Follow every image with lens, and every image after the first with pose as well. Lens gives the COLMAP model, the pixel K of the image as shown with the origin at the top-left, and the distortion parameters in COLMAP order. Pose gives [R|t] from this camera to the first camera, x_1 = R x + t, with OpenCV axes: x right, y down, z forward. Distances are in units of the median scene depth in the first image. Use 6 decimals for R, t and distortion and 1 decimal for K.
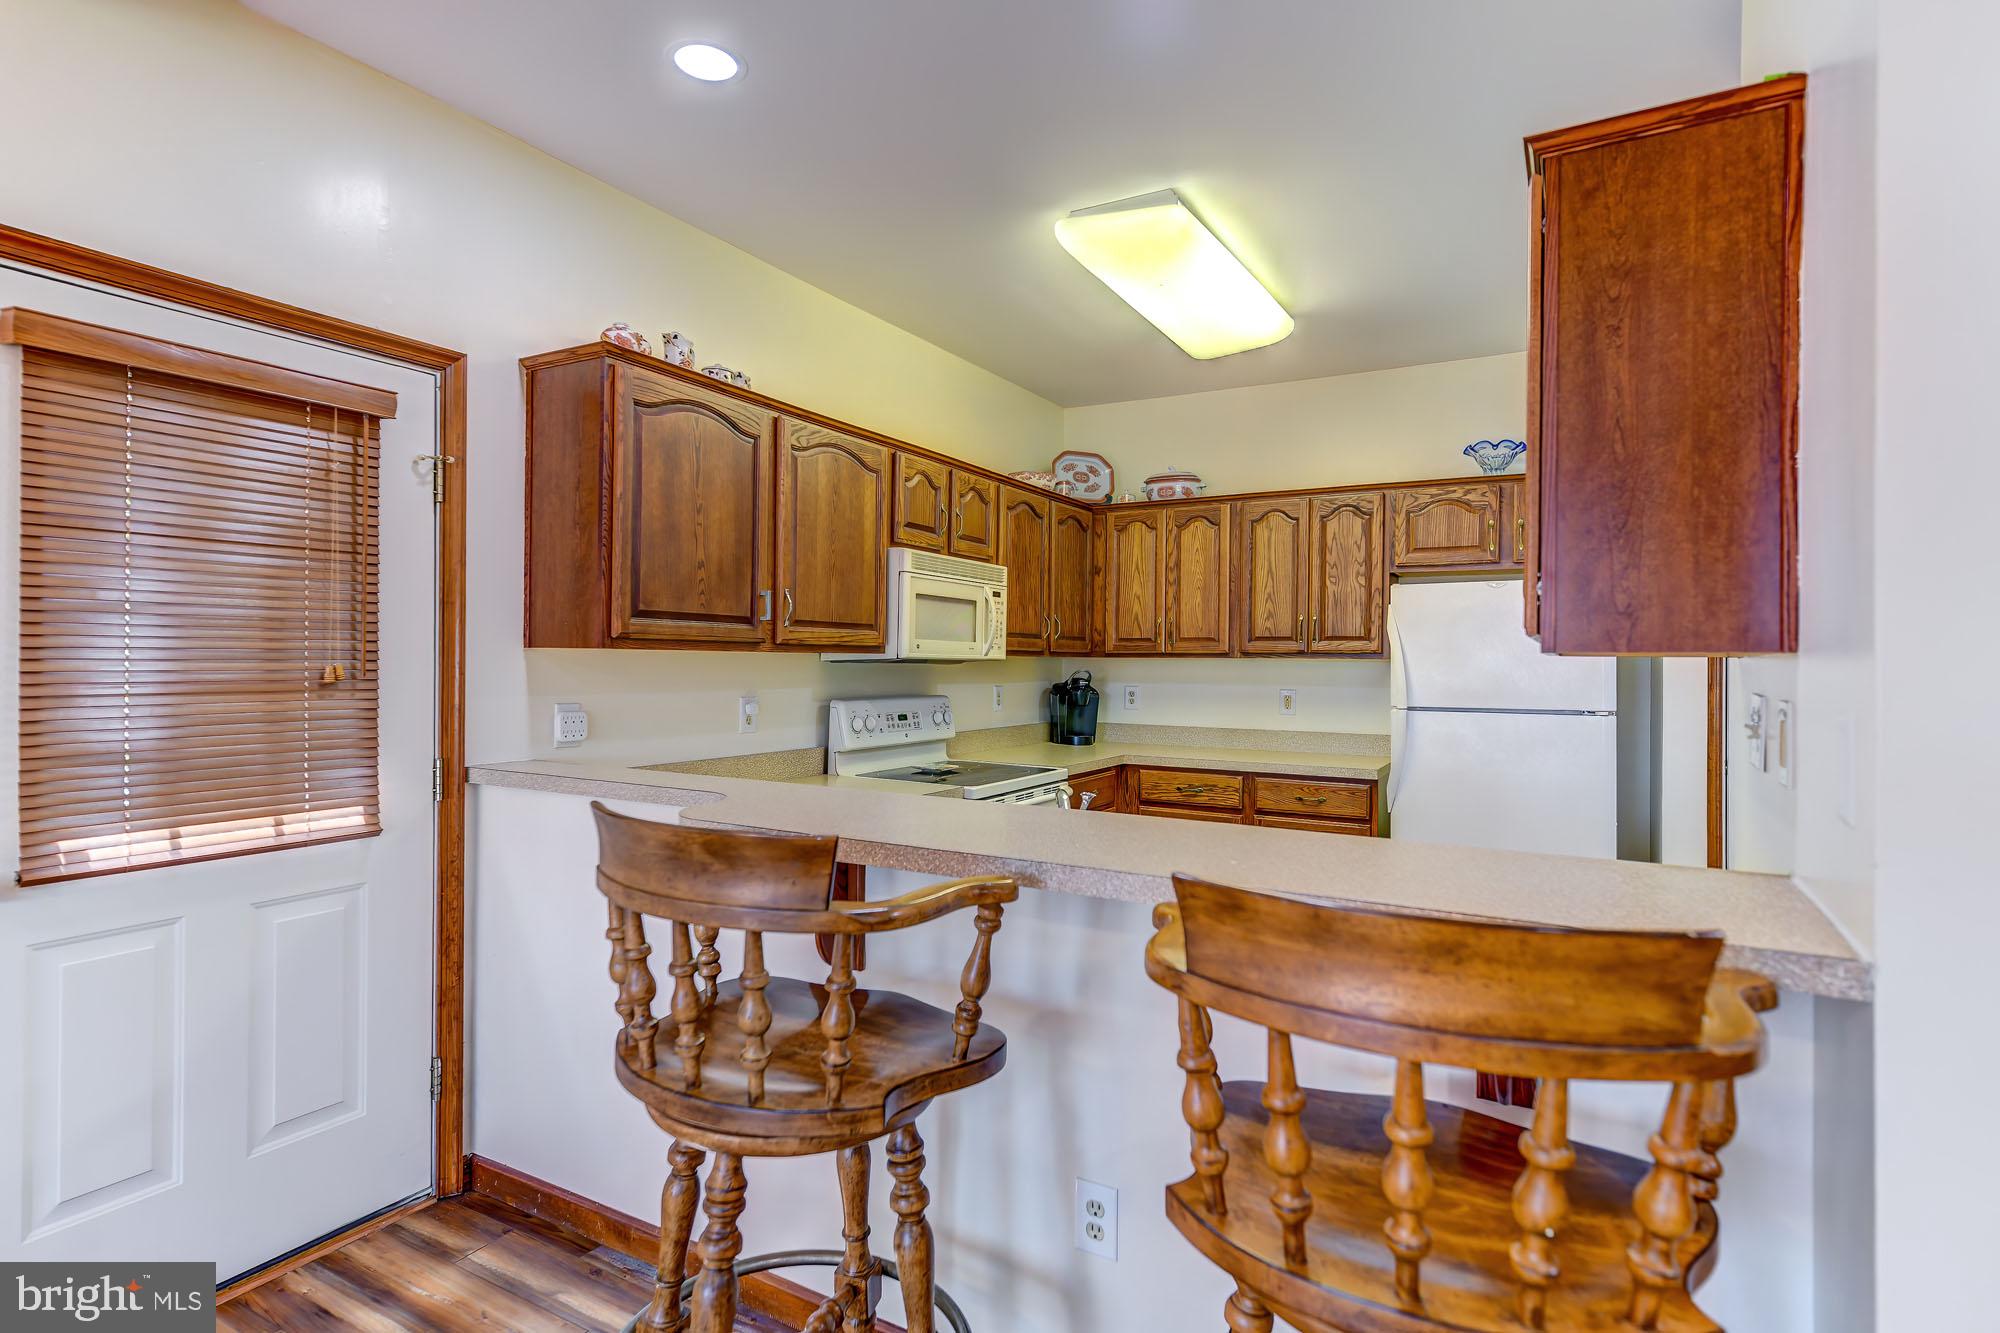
lens RADIAL K [[1010.2, 0, 1001.0], [0, 1010.2, 660.2], [0, 0, 1]] dist [0.020275, 0.000562]
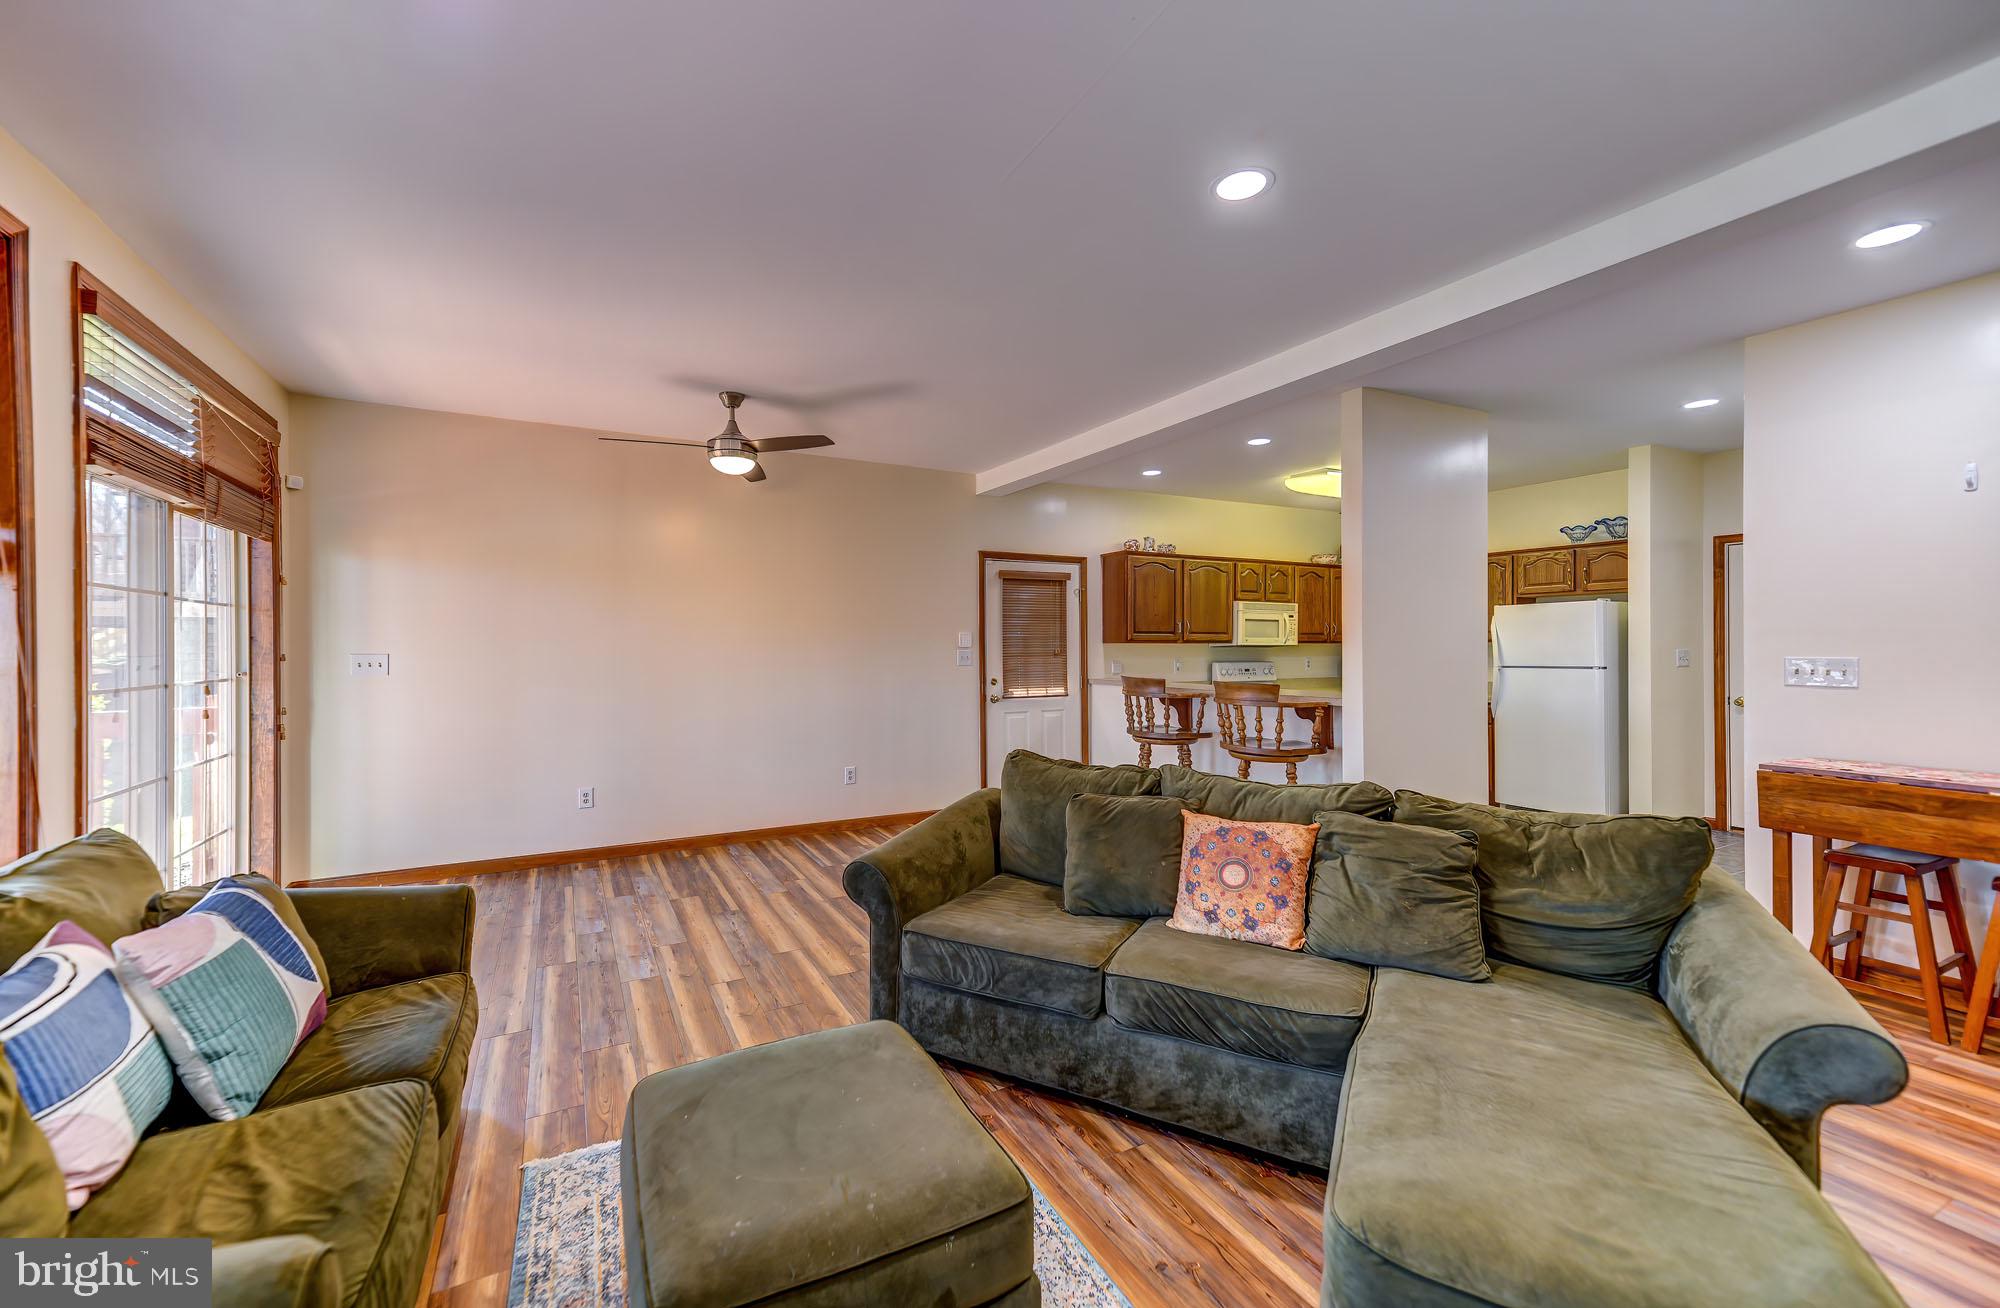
lens RADIAL K [[798.4, 0, 977.1], [0, 798.4, 641.0], [0, 0, 1]] dist [0.026785, -0.001633]
pose [[0.841017, -0.015978, -0.540773, 0.450901], [0.010890, 0.999861, -0.012607, 0.006227], [0.540900, 0.004713, 0.841074, -1.072476]]
